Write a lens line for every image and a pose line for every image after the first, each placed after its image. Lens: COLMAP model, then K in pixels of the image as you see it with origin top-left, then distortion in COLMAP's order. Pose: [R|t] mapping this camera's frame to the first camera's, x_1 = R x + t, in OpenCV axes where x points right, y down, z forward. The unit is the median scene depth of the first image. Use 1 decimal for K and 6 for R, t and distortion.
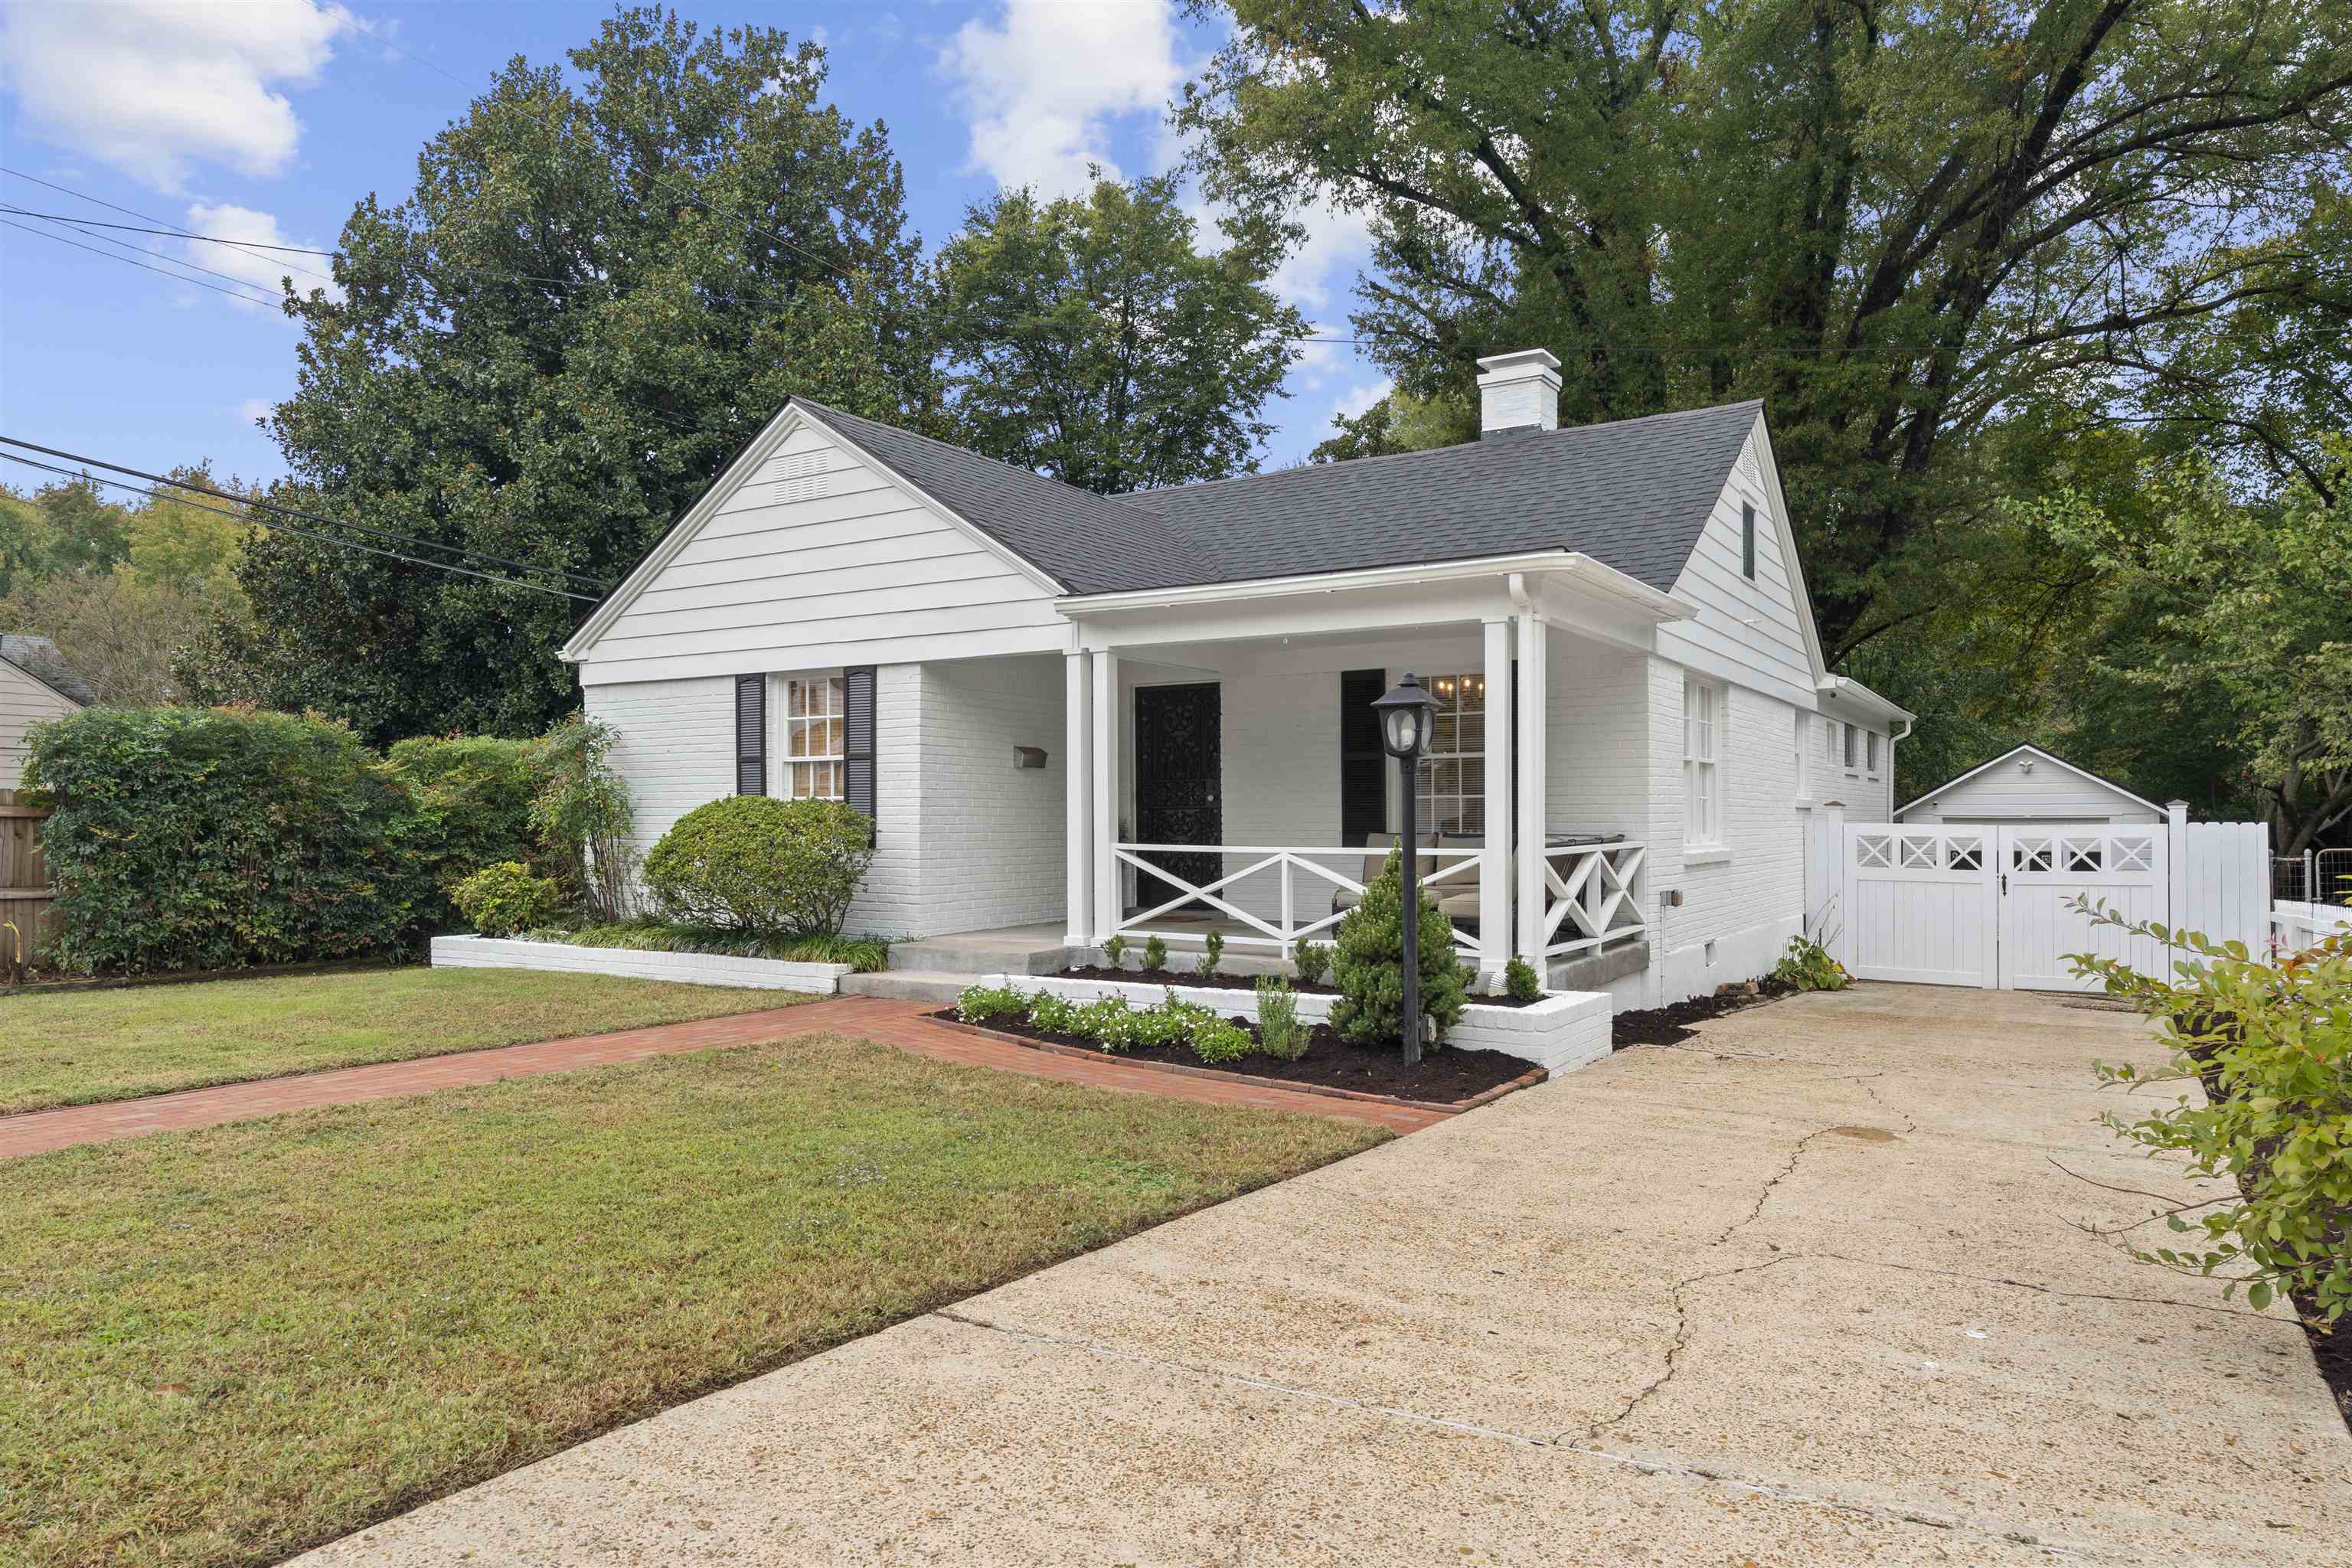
lens RADIAL K [[1527.0, 0, 1175.2], [0, 1527.0, 789.3], [0, 0, 1]] dist [-0.008824, 0.000212]
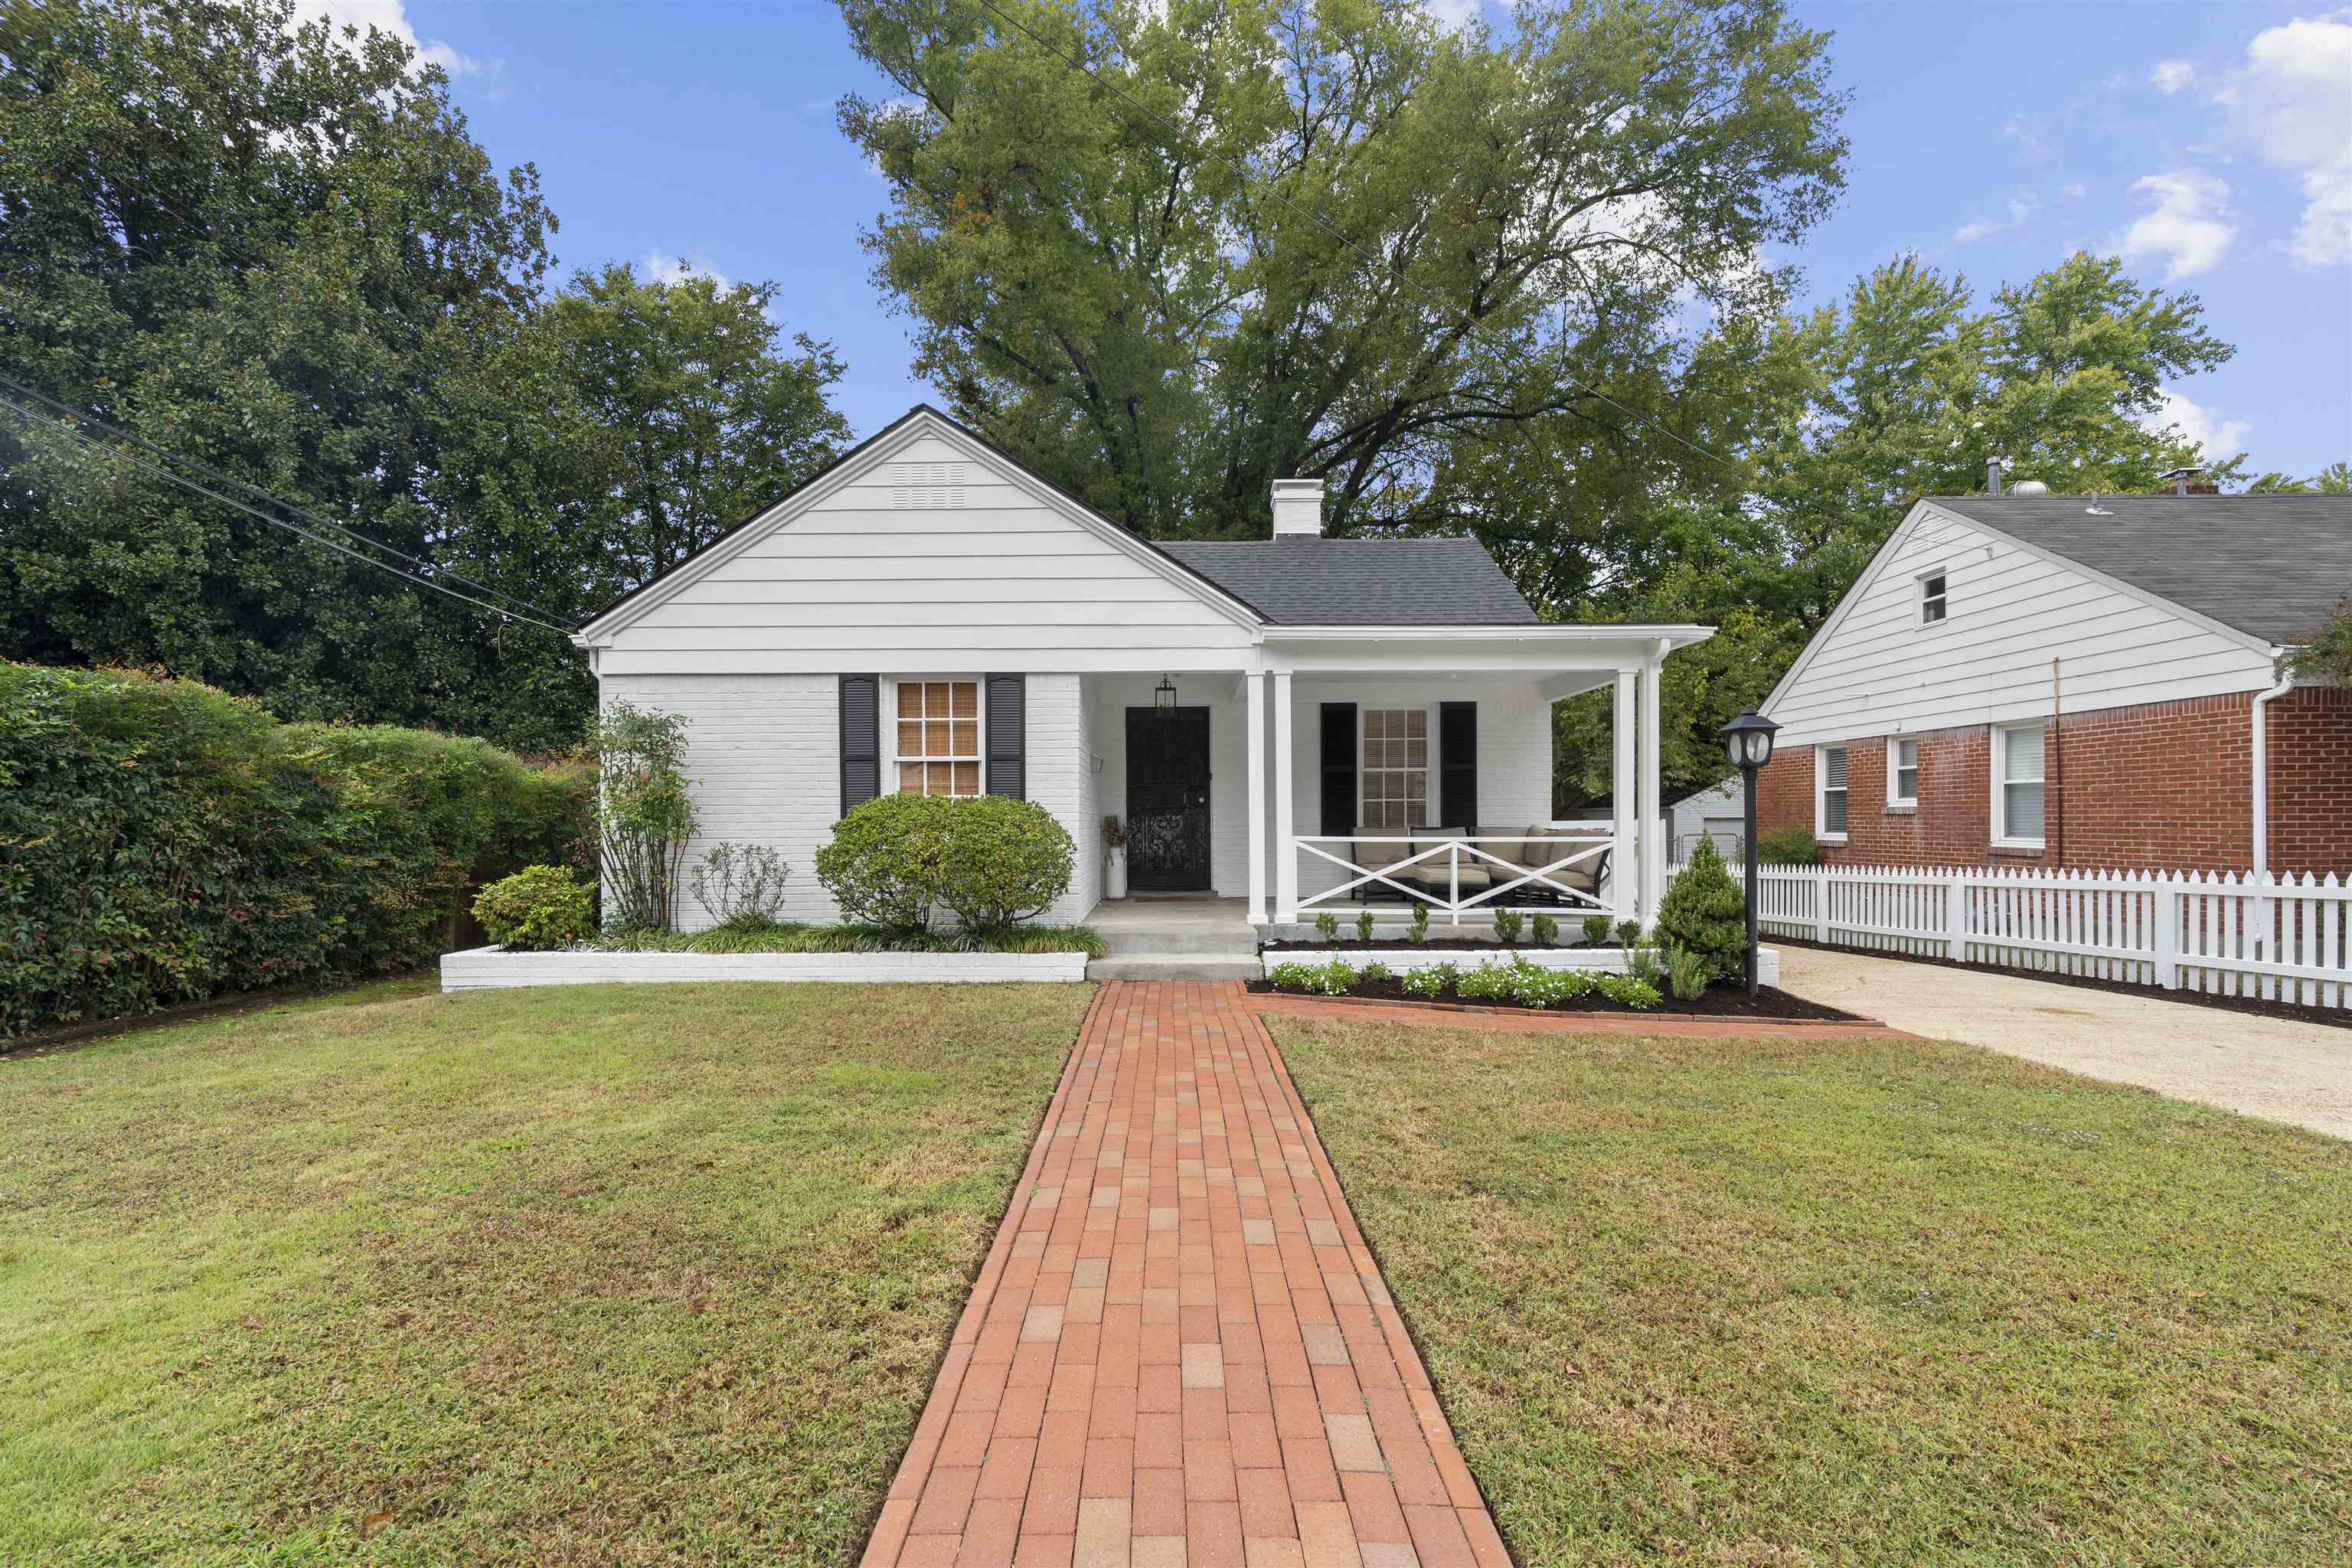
lens RADIAL K [[1070.8, 0, 1157.6], [0, 1070.8, 824.1], [0, 0, 1]] dist [-0.007808, 0.002262]
pose [[0.853387, -0.004459, 0.521259, -0.474745], [-0.007501, 0.999755, 0.020833, 0.007729], [-0.521224, -0.021688, 0.853145, 0.285968]]
